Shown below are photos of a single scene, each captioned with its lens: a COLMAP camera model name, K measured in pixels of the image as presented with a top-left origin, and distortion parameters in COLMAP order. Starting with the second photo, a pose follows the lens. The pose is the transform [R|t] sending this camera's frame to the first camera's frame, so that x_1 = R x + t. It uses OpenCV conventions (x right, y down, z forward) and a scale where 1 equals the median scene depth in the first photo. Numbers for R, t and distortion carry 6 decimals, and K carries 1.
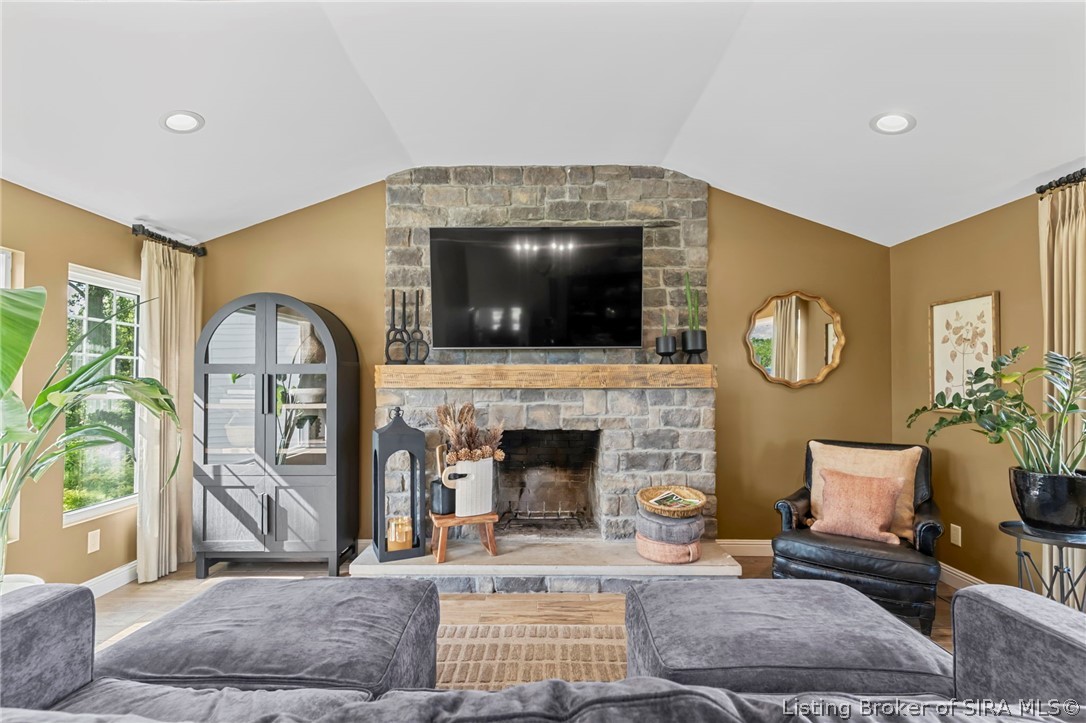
lens RADIAL K [[522.0, 0, 542.7], [0, 522.0, 372.1], [0, 0, 1]] dist [0.002643, 0.000945]
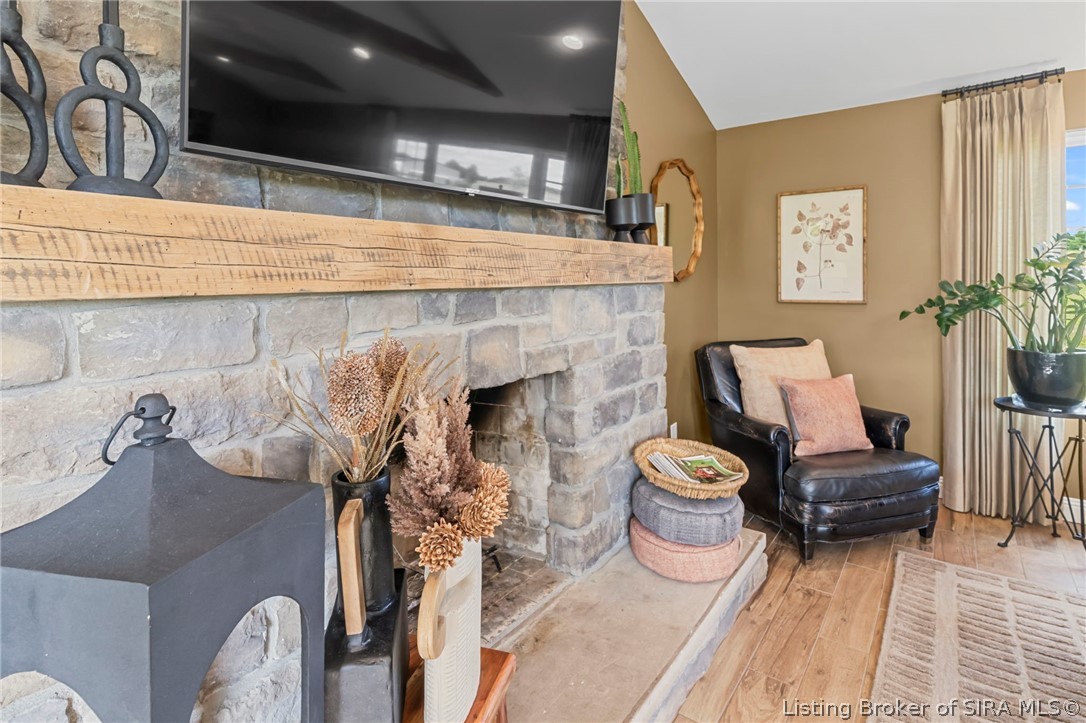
lens RADIAL K [[544.1, 0, 543.0], [0, 544.1, 289.9], [0, 0, 1]] dist [0.000132, 0.000136]
pose [[0.592020, -0.024095, 0.805563, -0.336128], [-0.000858, 0.999534, 0.030527, 0.019199], [-0.805922, -0.018764, 0.591724, 0.718435]]
